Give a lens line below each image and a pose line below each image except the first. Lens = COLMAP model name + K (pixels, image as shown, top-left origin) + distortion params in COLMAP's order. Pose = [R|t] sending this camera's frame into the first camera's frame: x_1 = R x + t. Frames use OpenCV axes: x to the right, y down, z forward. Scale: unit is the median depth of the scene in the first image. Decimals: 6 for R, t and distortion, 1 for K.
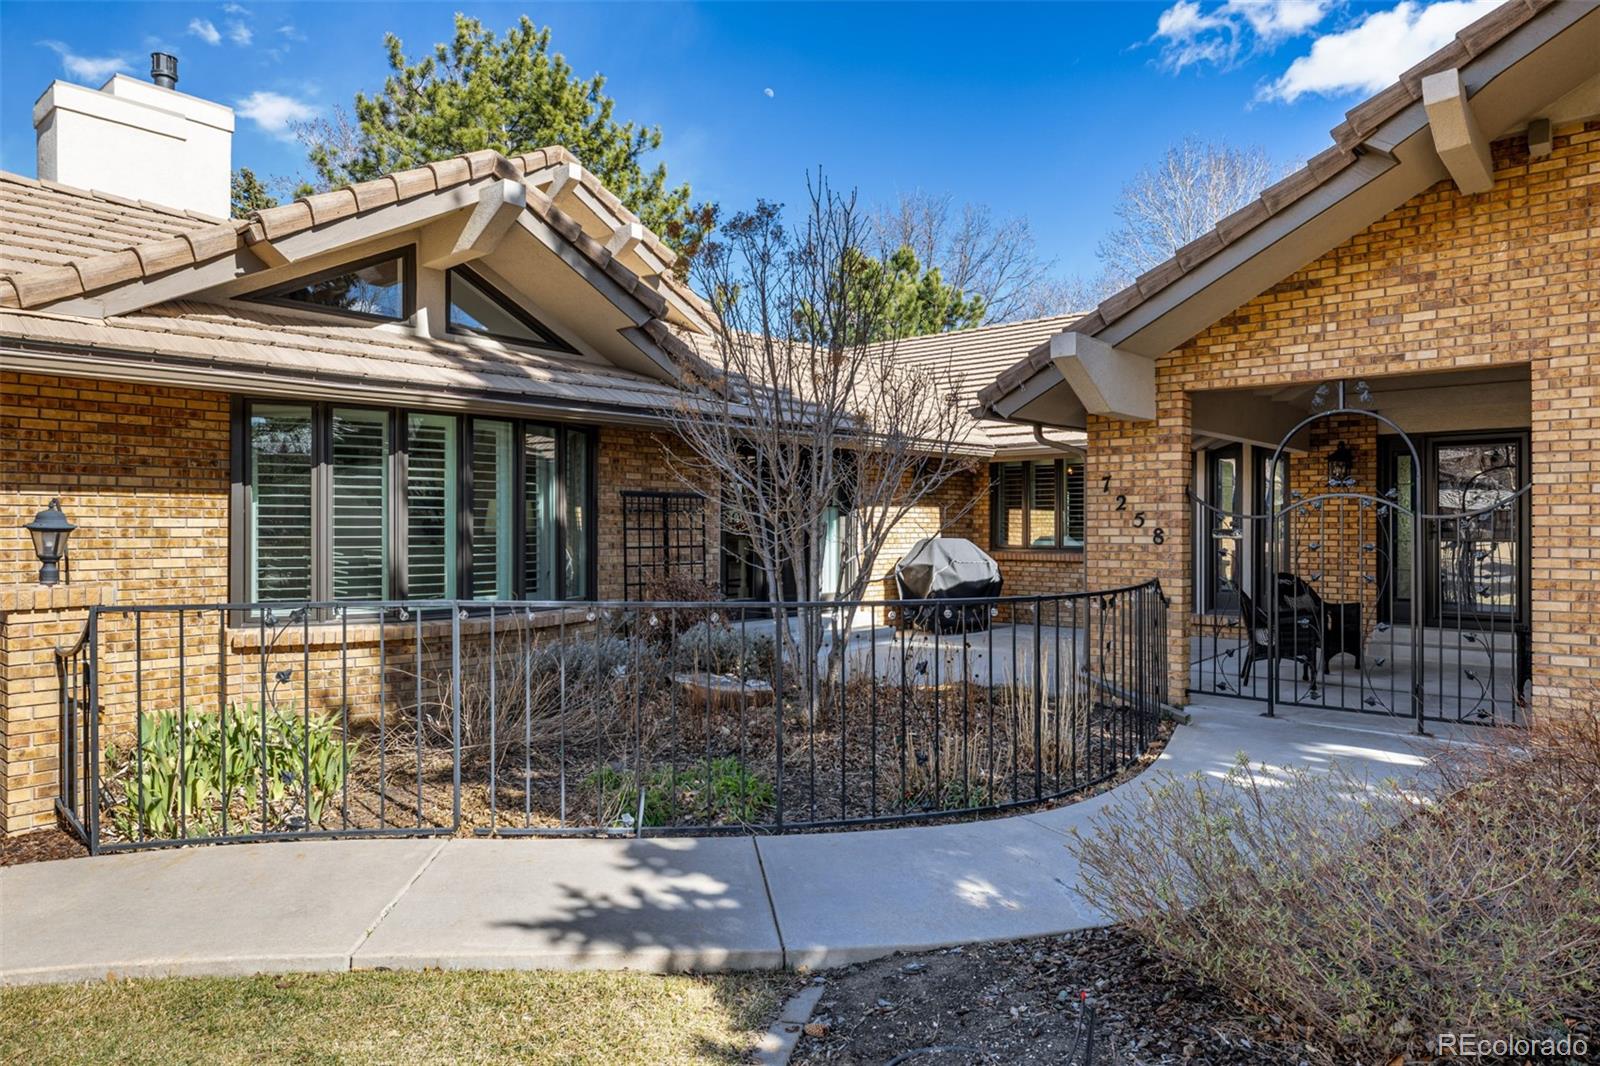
lens RADIAL K [[1061.1, 0, 799.3], [0, 1061.1, 527.6], [0, 0, 1]] dist [0.045892, -0.000016]
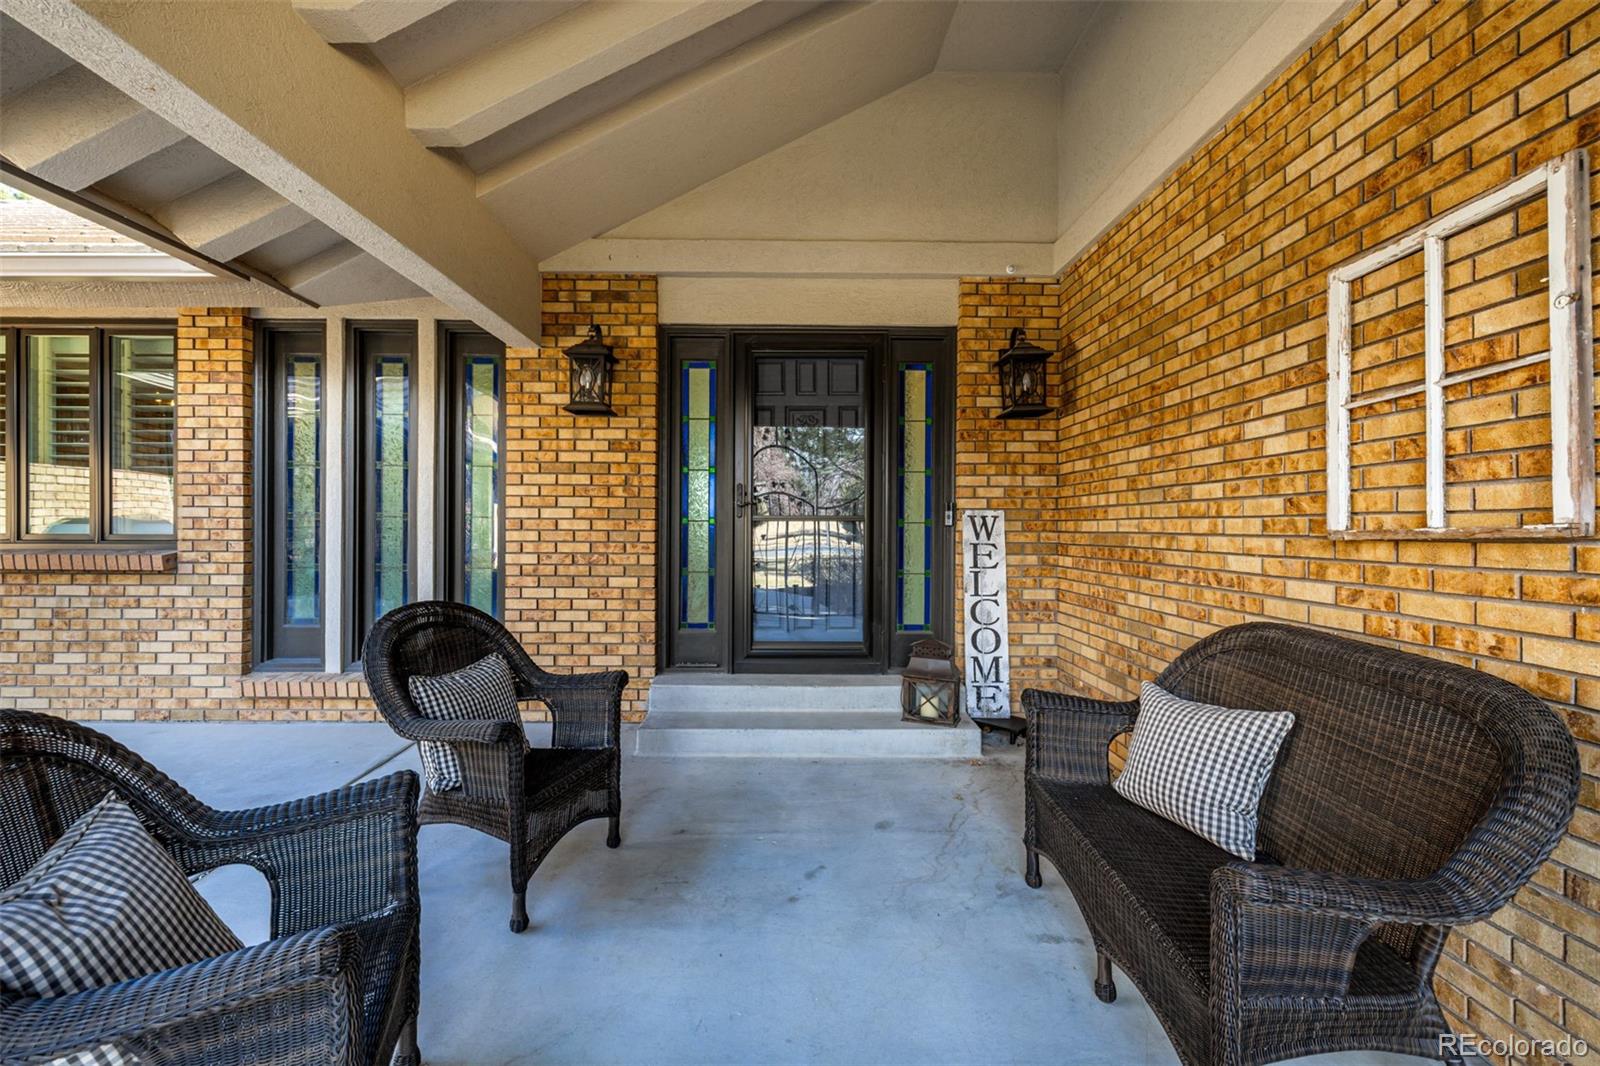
lens RADIAL K [[683.4, 0, 804.5], [0, 683.4, 529.3], [0, 0, 1]] dist [0.002567, -0.000007]
pose [[0.751851, 0.006151, 0.659304, 0.361423], [-0.004340, 0.999981, -0.004380, 0.017829], [-0.659318, 0.000432, 0.751864, 0.681990]]
